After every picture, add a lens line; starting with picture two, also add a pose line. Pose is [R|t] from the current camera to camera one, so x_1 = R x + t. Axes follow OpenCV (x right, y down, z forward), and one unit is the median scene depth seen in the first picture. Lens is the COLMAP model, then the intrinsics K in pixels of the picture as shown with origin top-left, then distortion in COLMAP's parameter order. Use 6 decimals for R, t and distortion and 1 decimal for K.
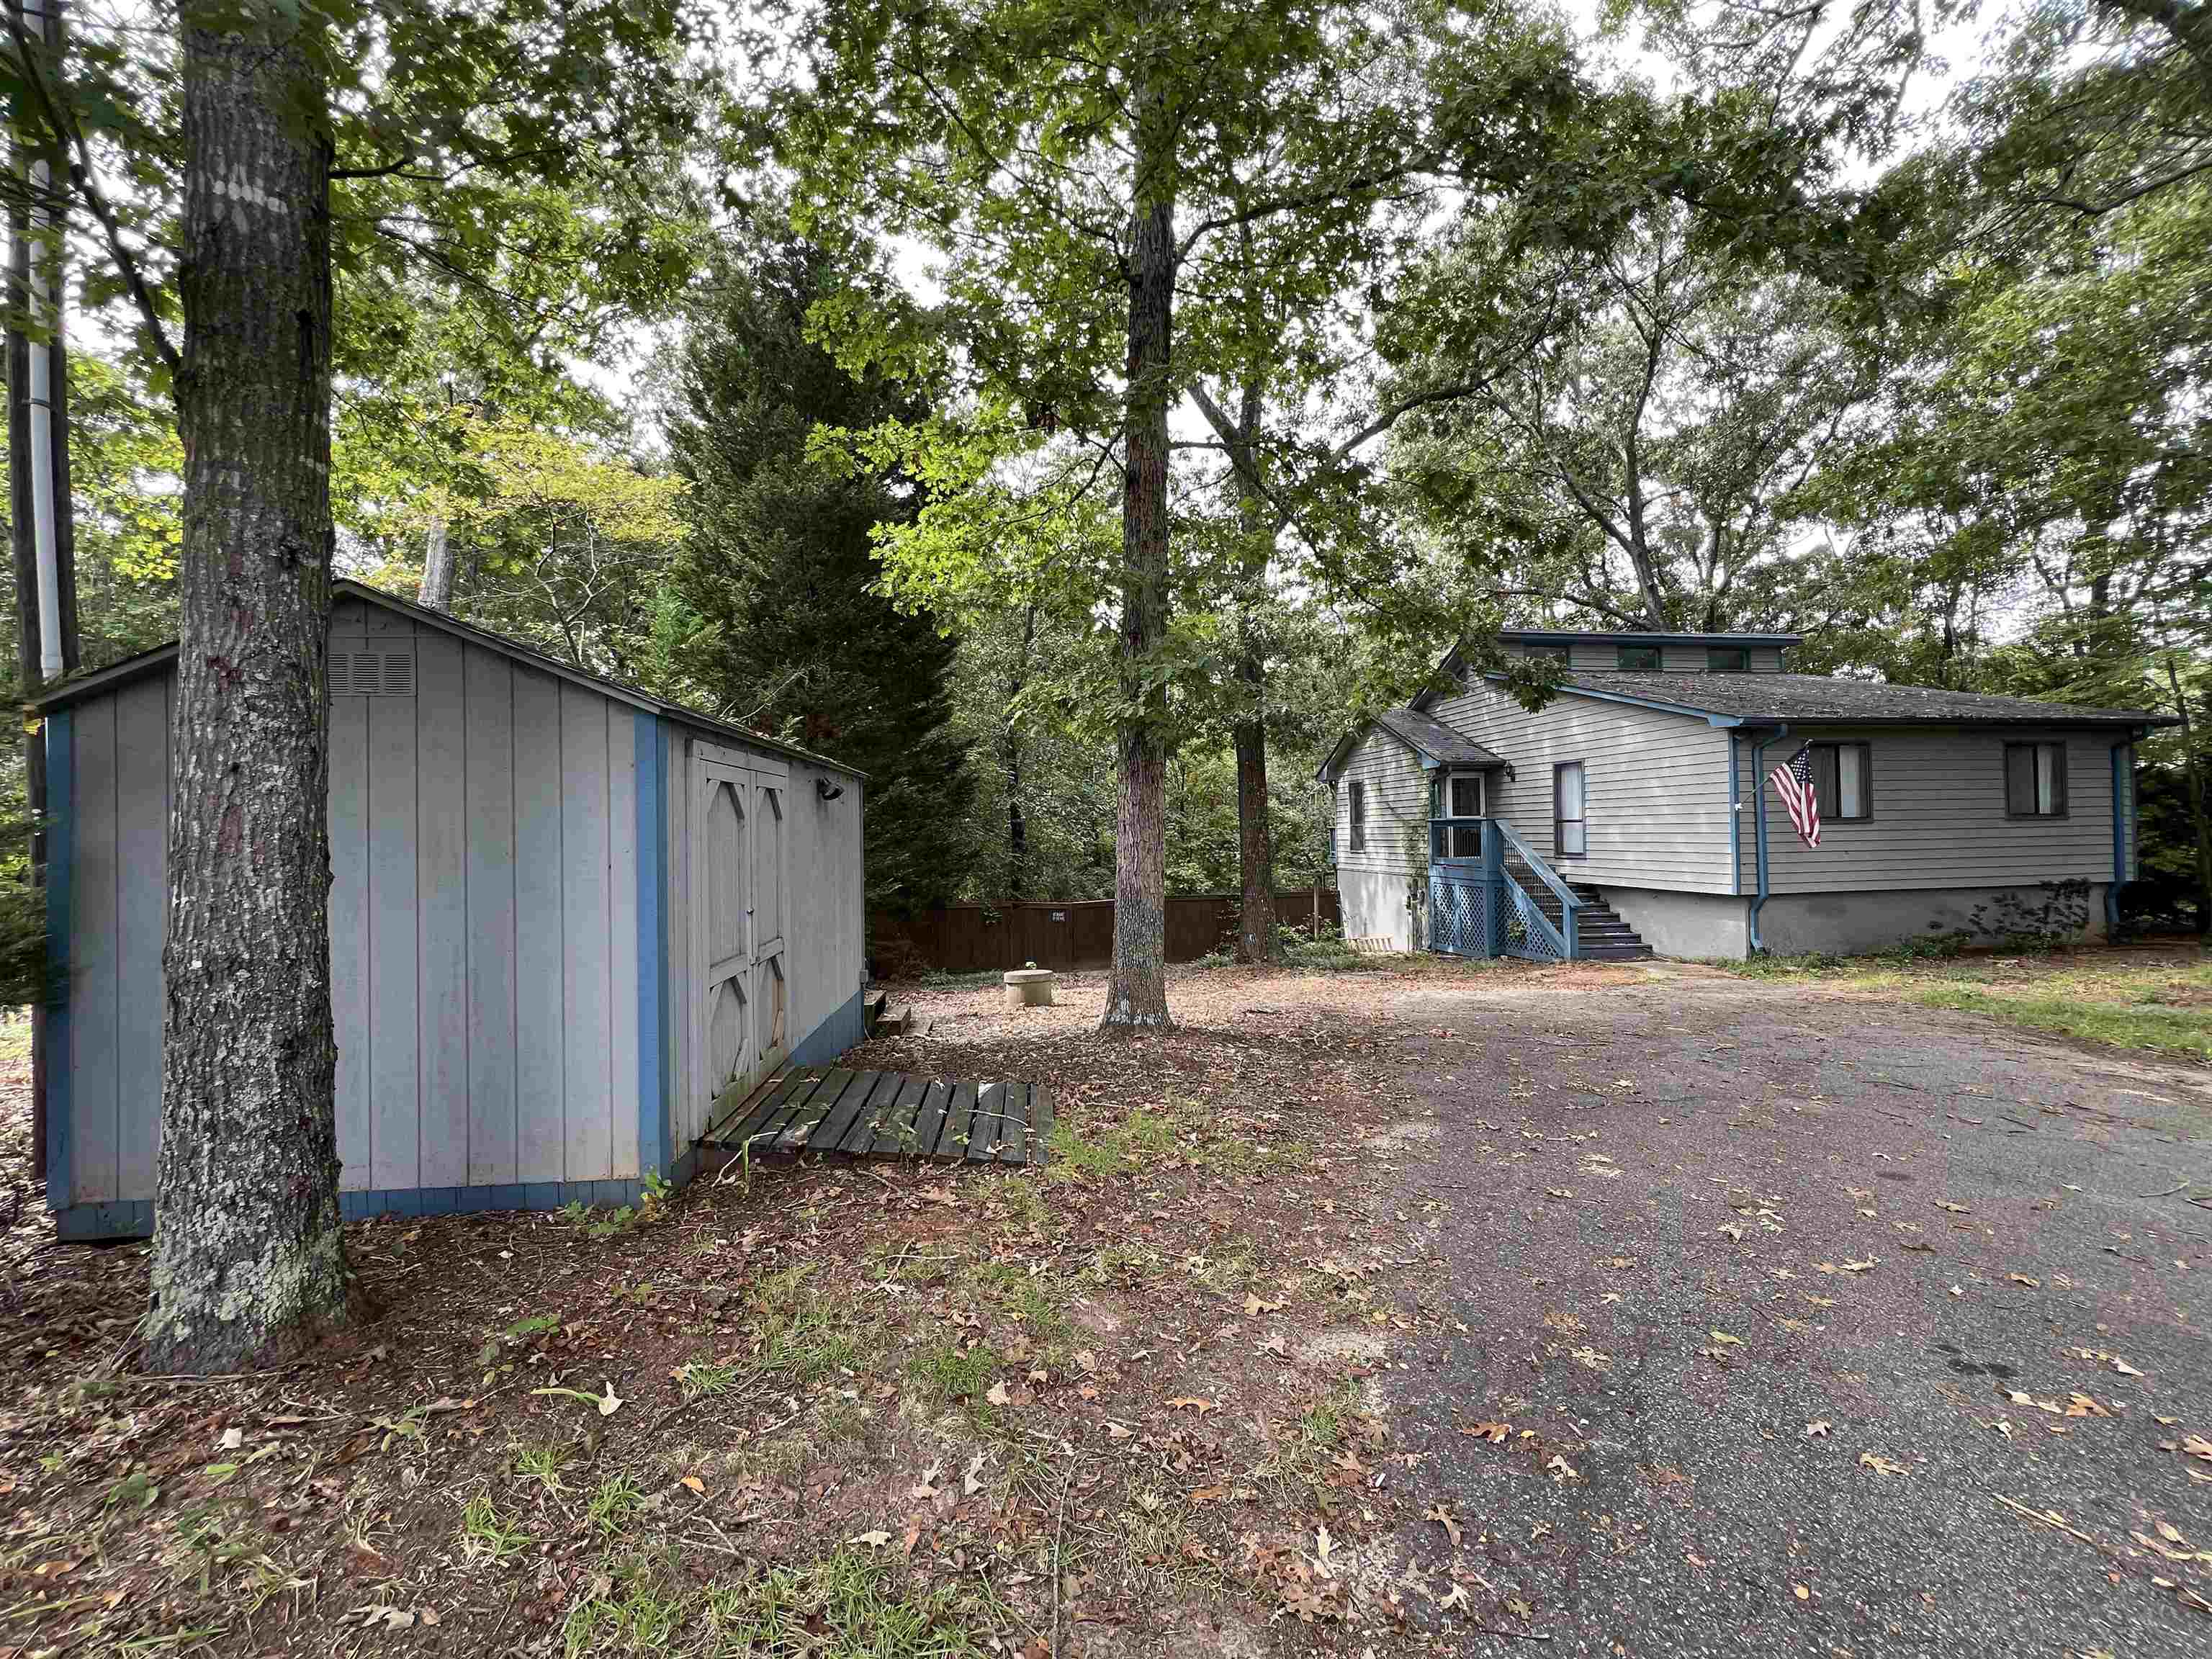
lens RADIAL K [[887.6, 0, 1104.4], [0, 887.6, 831.2], [0, 0, 1]] dist [0.002343, 0.000071]
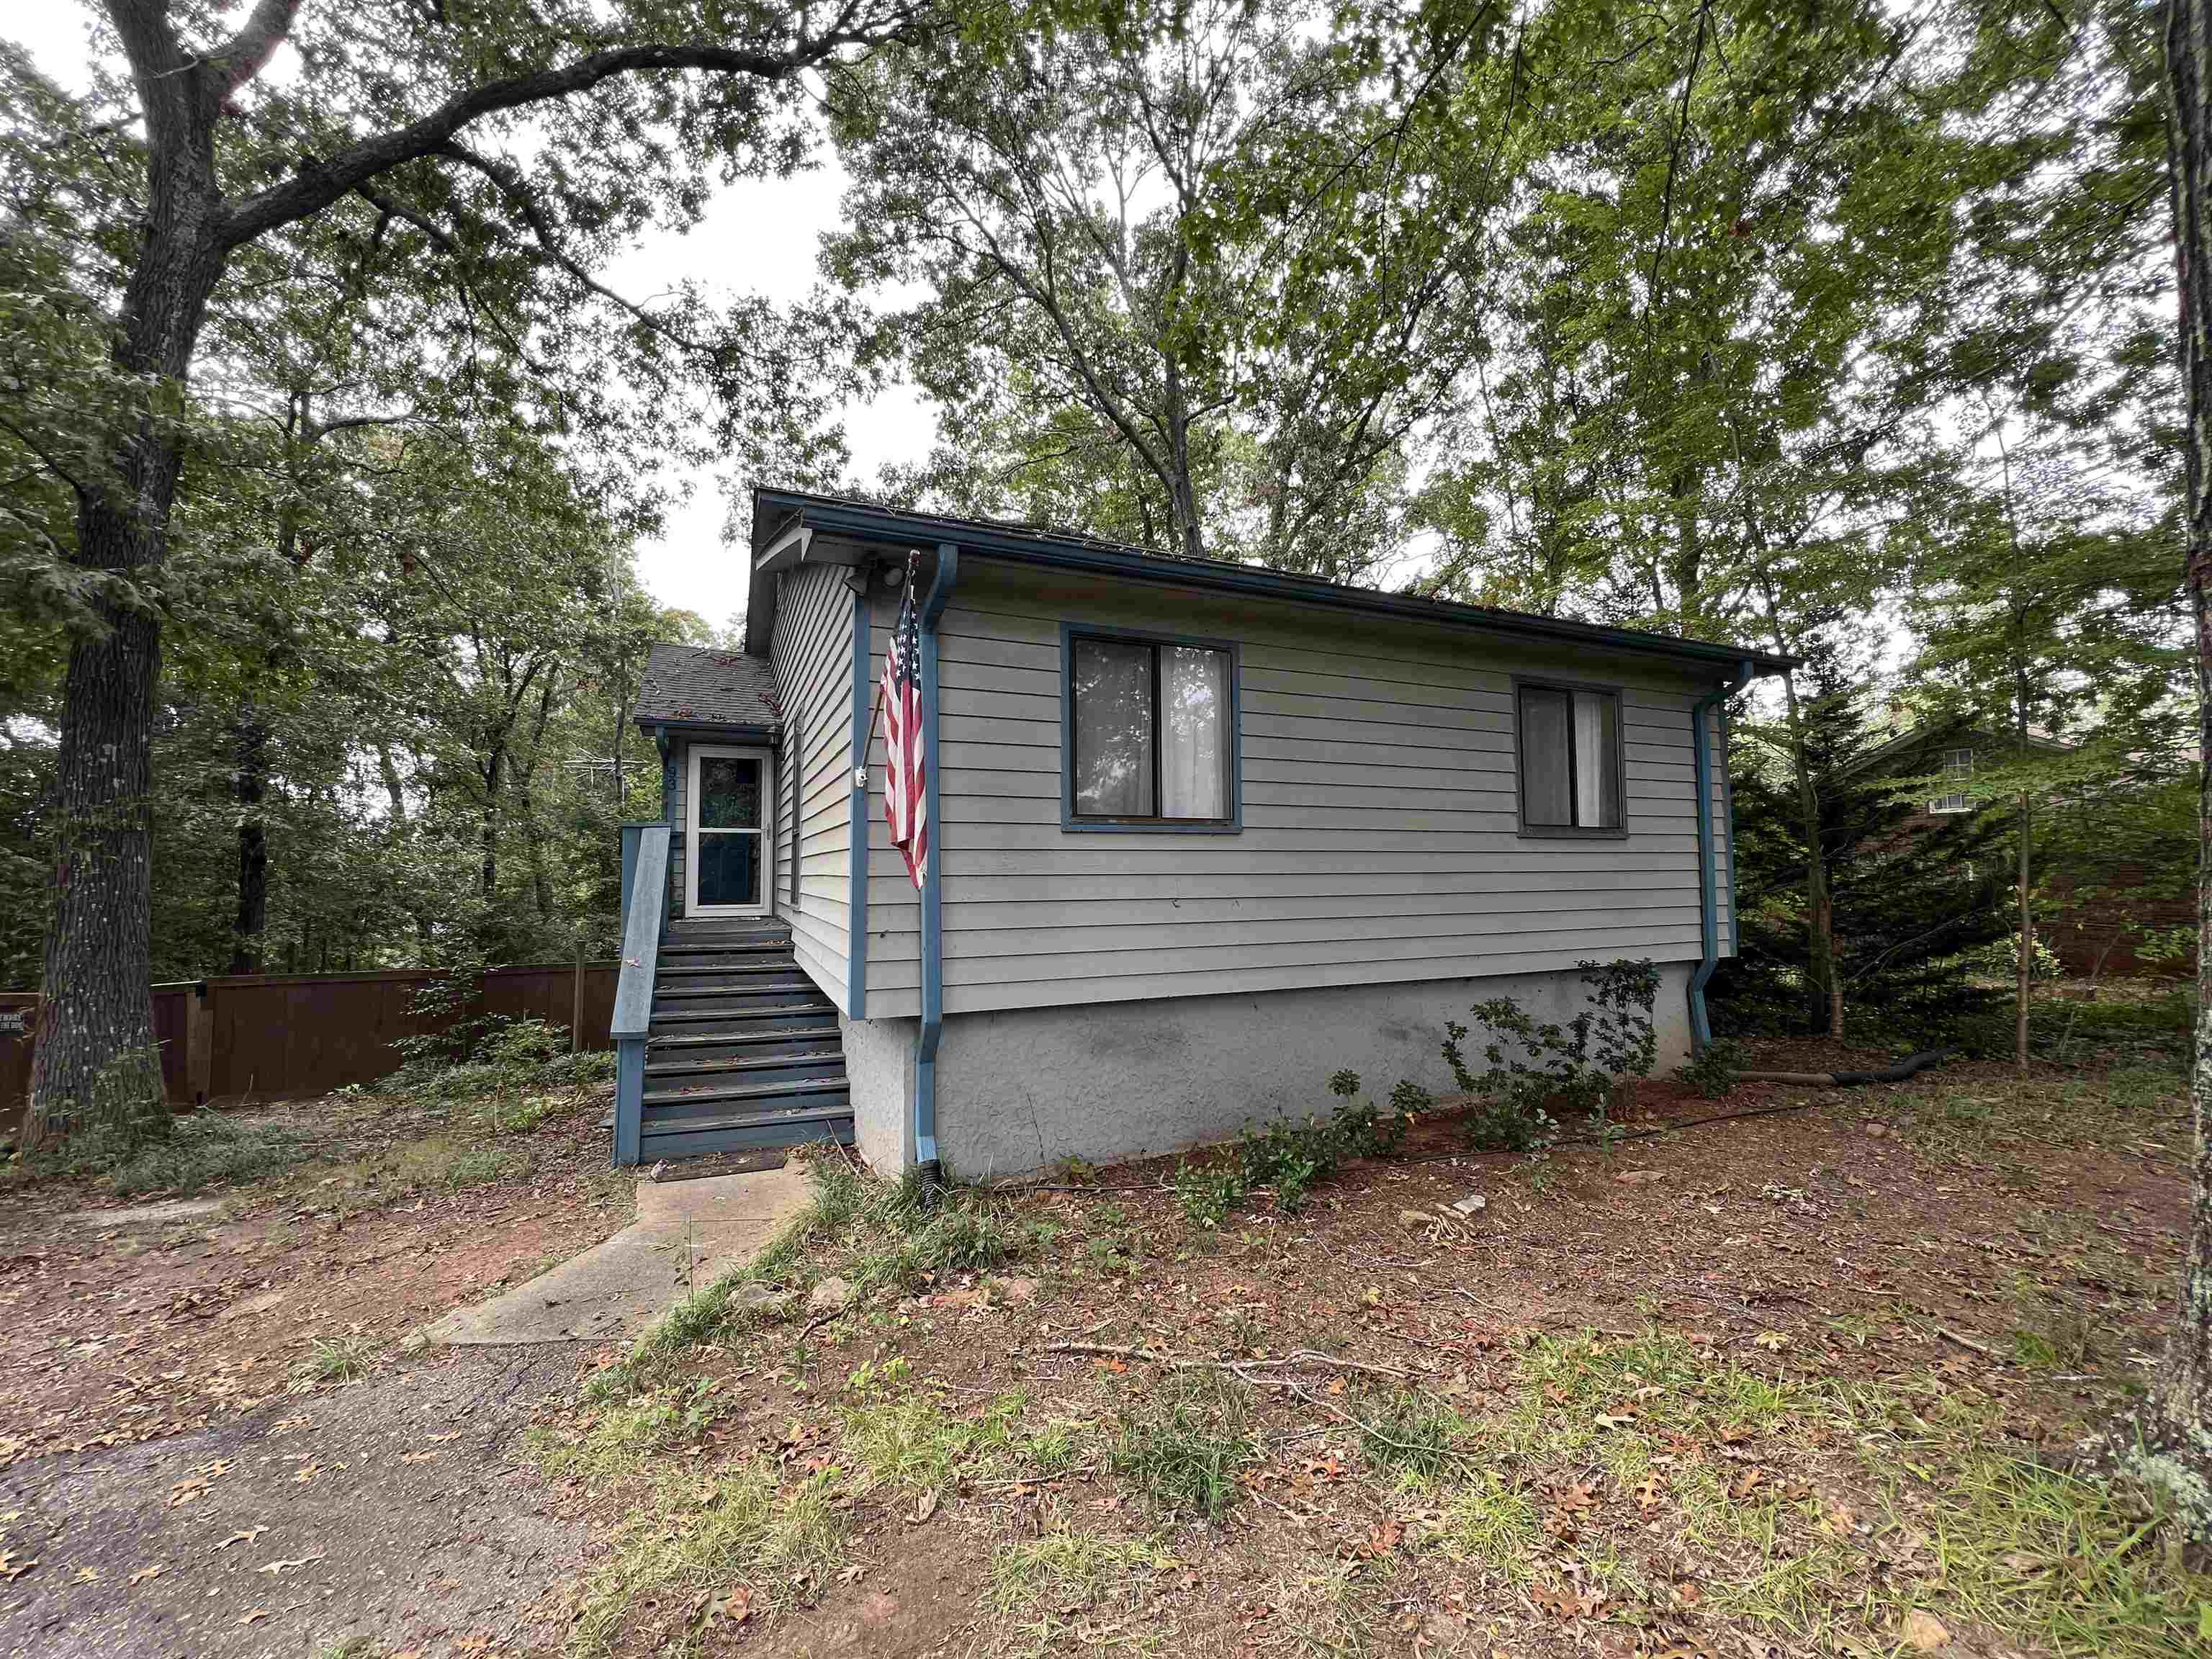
lens RADIAL K [[887.6, 0, 1107.2], [0, 887.6, 830.0], [0, 0, 1]] dist [0.002343, 0.000071]
pose [[0.970273, 0.022613, 0.240954, 0.672734], [-0.009860, 0.998492, -0.054001, 0.012017], [-0.241812, 0.050020, 0.969033, 0.578390]]
